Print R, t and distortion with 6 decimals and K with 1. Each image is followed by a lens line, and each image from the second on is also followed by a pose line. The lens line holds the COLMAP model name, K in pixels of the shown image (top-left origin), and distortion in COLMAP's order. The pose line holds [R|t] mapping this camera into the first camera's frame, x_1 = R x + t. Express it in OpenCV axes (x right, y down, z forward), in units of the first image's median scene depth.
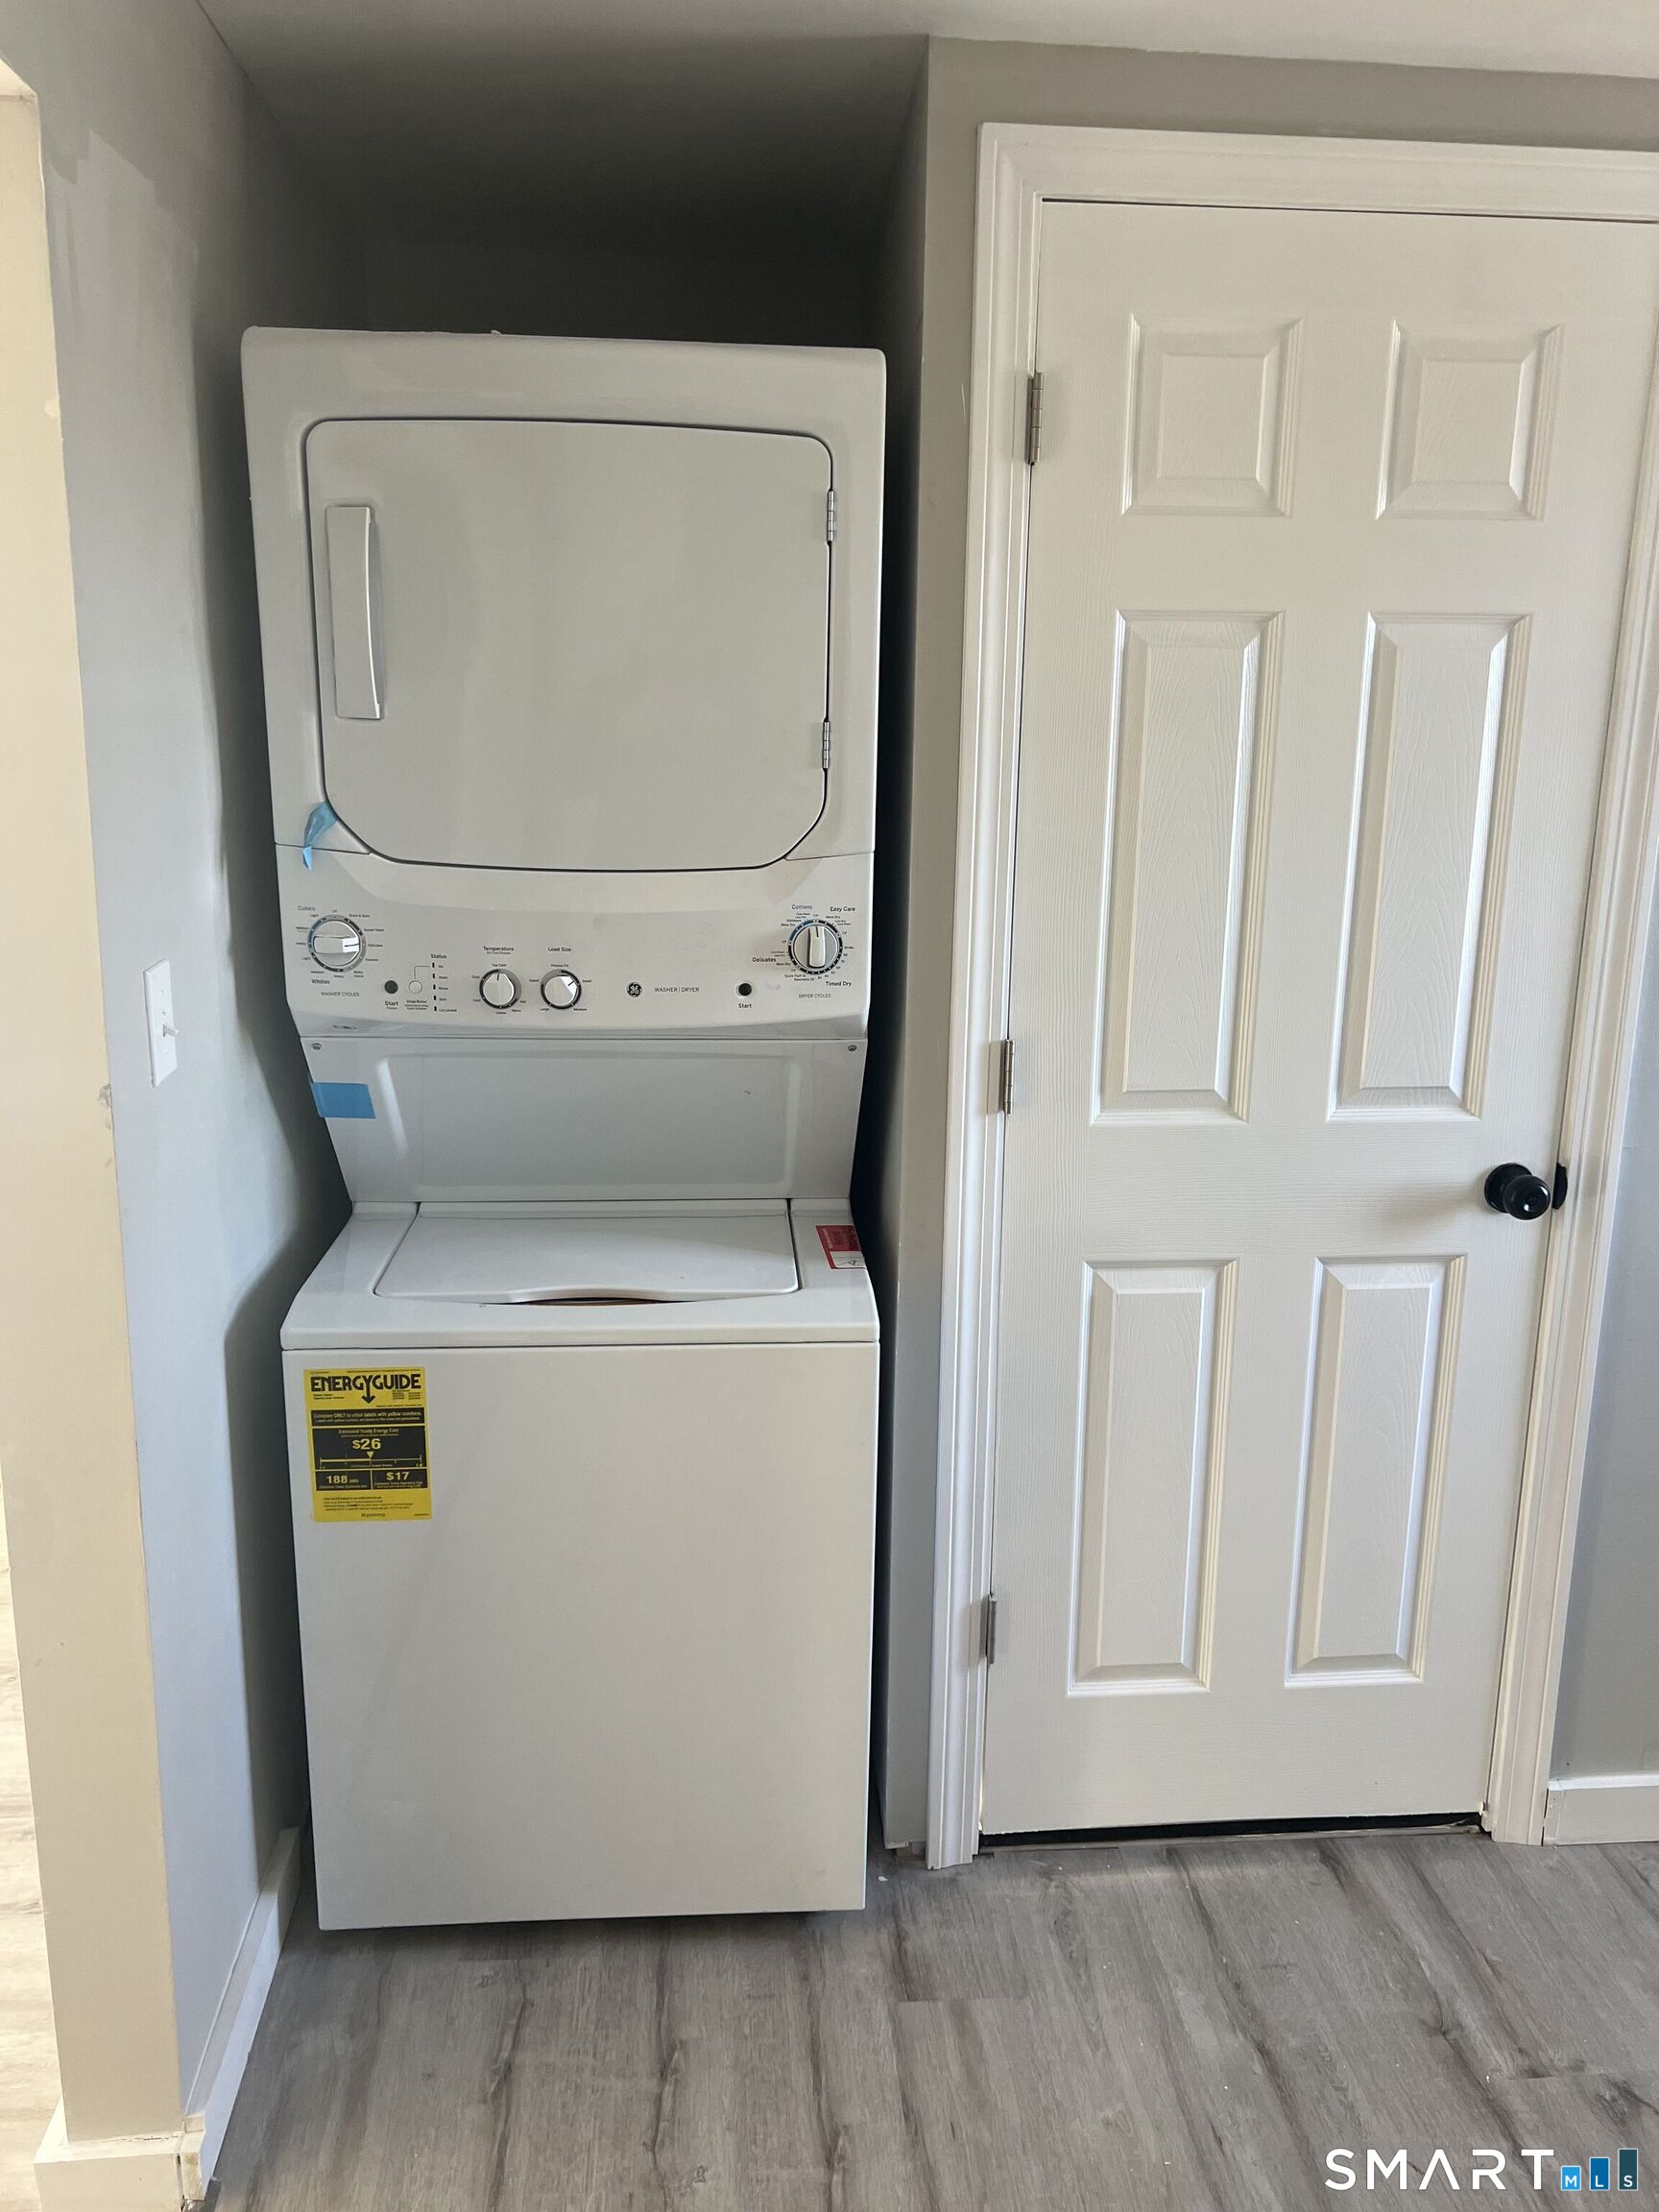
lens RADIAL K [[1662.9, 0, 827.7], [0, 1662.9, 1104.6], [0, 0, 1]] dist [0.029622, -0.021706]
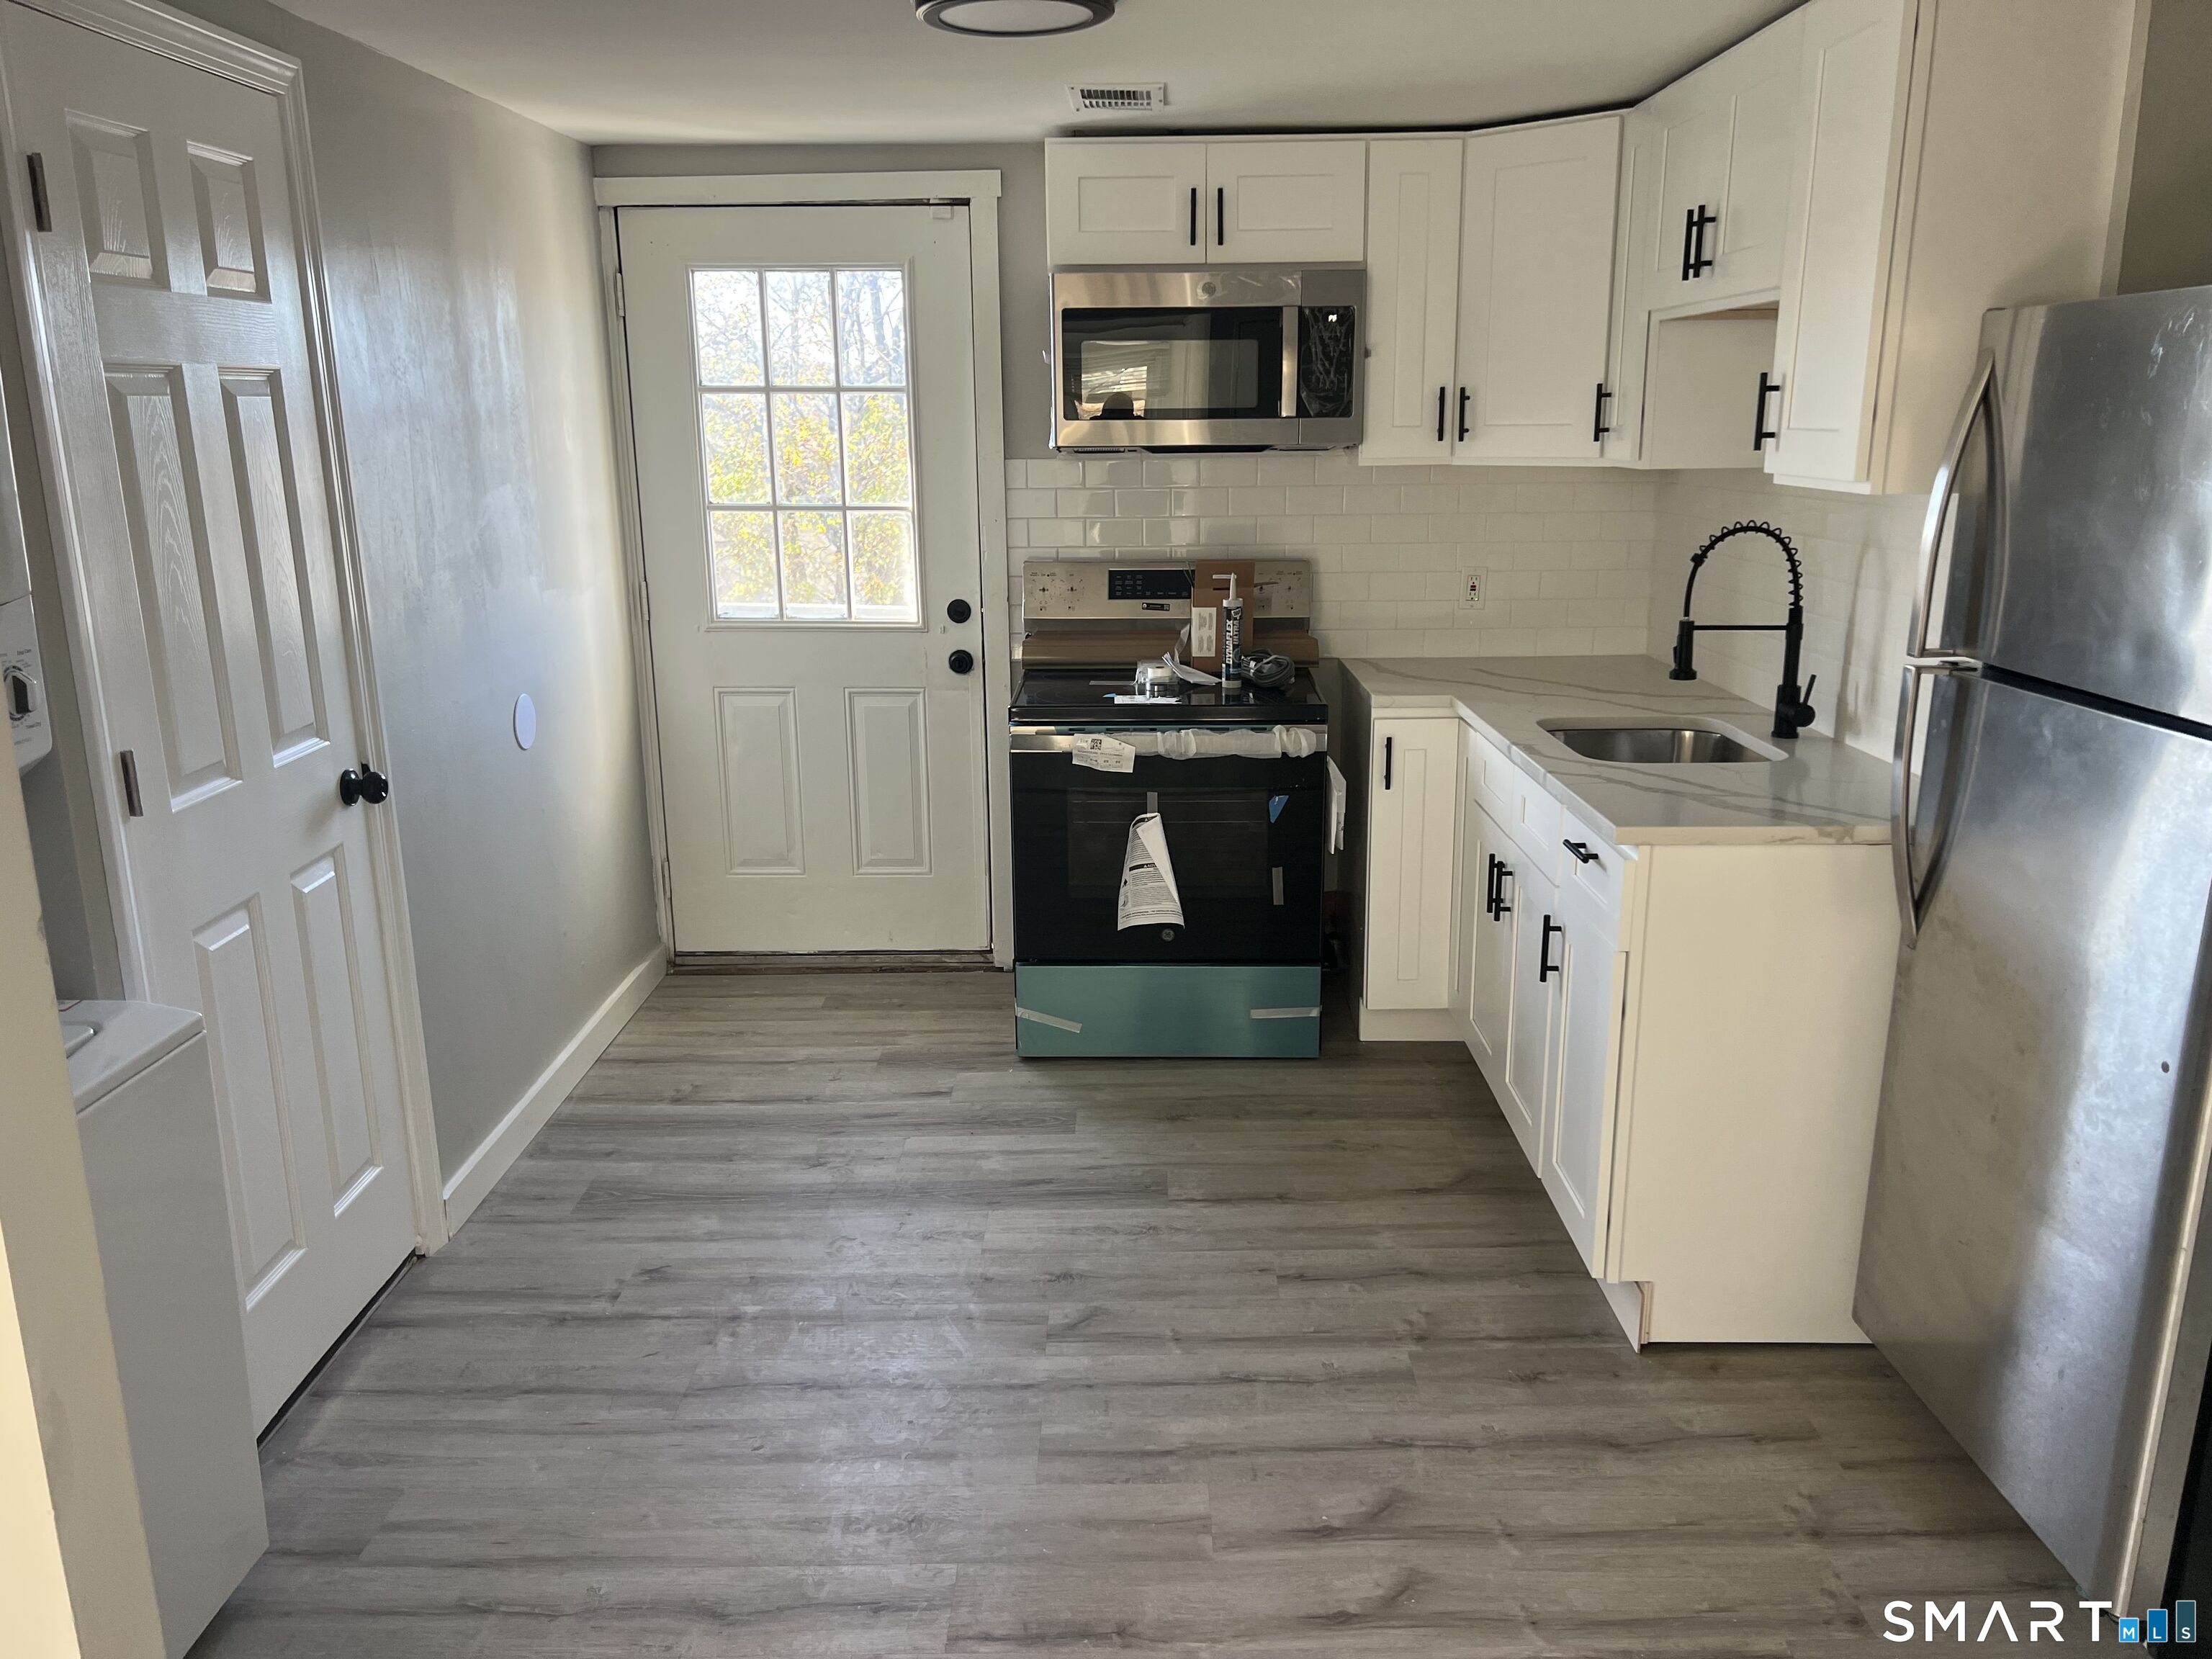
lens RADIAL K [[1662.9, 0, 1115.4], [0, 1662.9, 827.5], [0, 0, 1]] dist [0.029622, -0.021706]
pose [[0.079024, -0.251757, 0.964559, -0.895680], [0.219042, 0.948323, 0.229574, -0.099597], [-0.972510, 0.193137, 0.130086, 0.227732]]
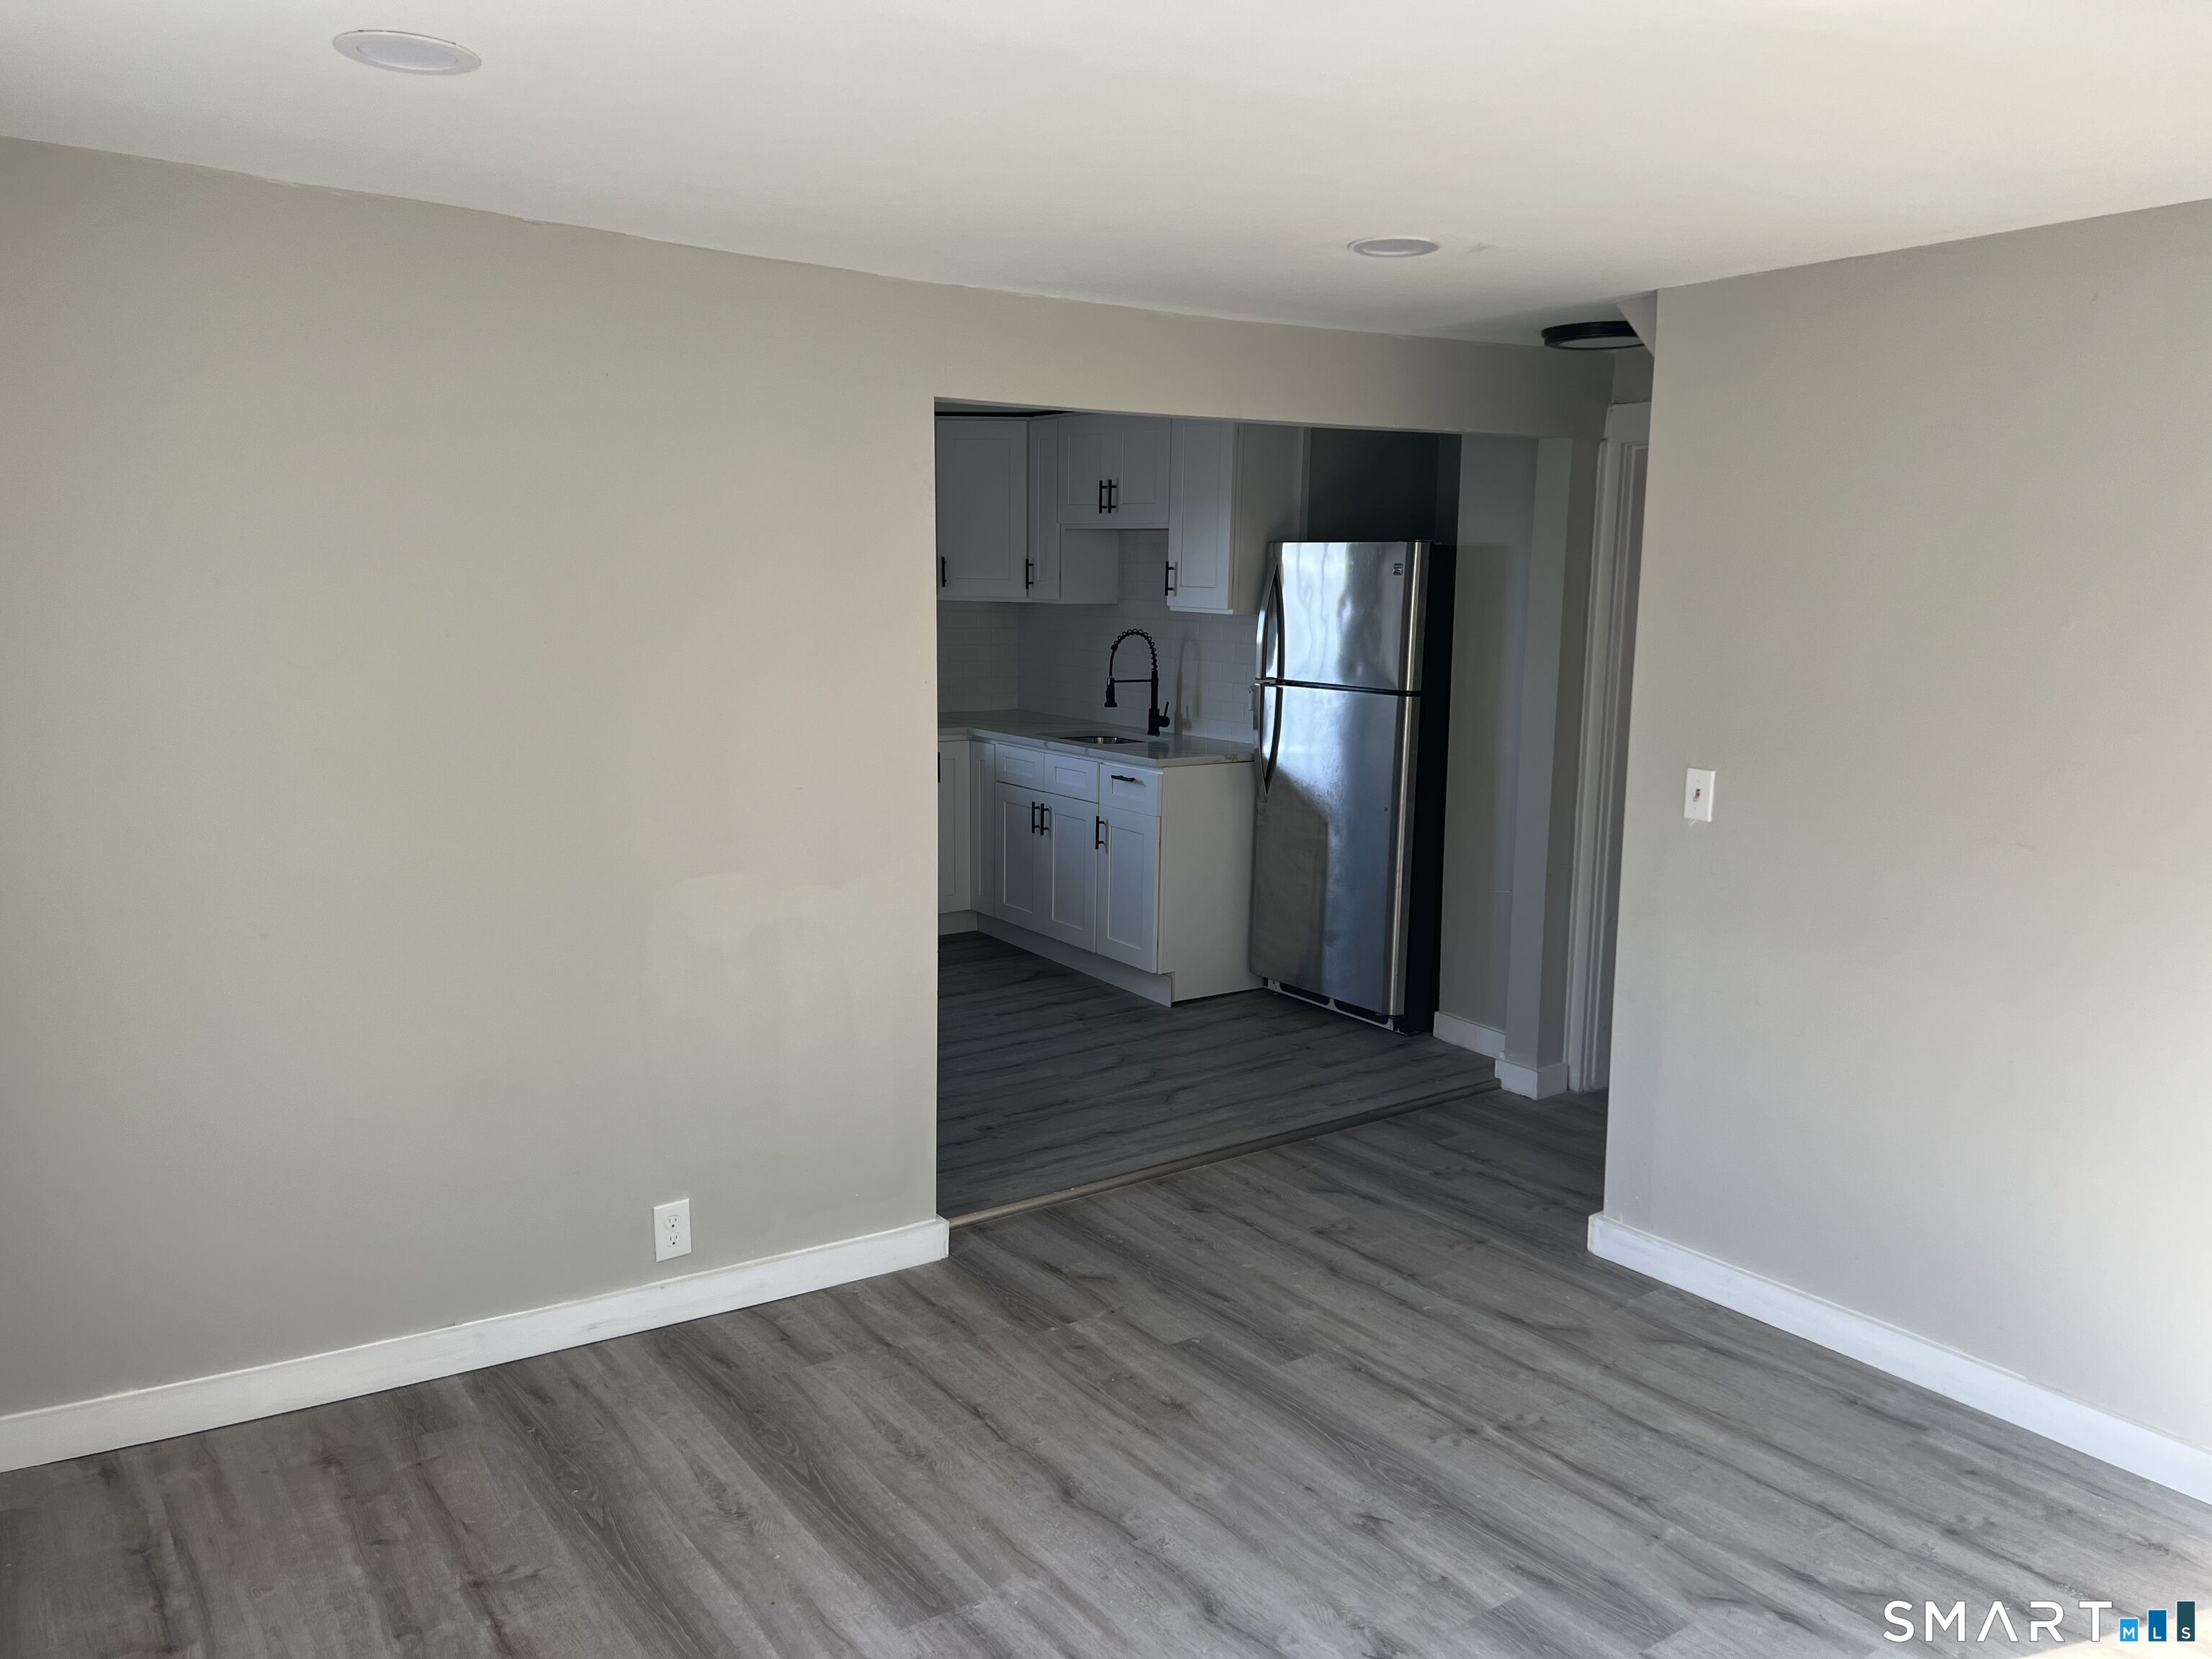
lens RADIAL K [[1662.9, 0, 1104.2], [0, 1662.9, 839.6], [0, 0, 1]] dist [0.029622, -0.021706]
pose [[-0.507243, -0.164631, 0.845932, -2.010390], [0.156412, 0.947696, 0.278224, -0.397153], [-0.847491, 0.273441, -0.454962, 1.407147]]
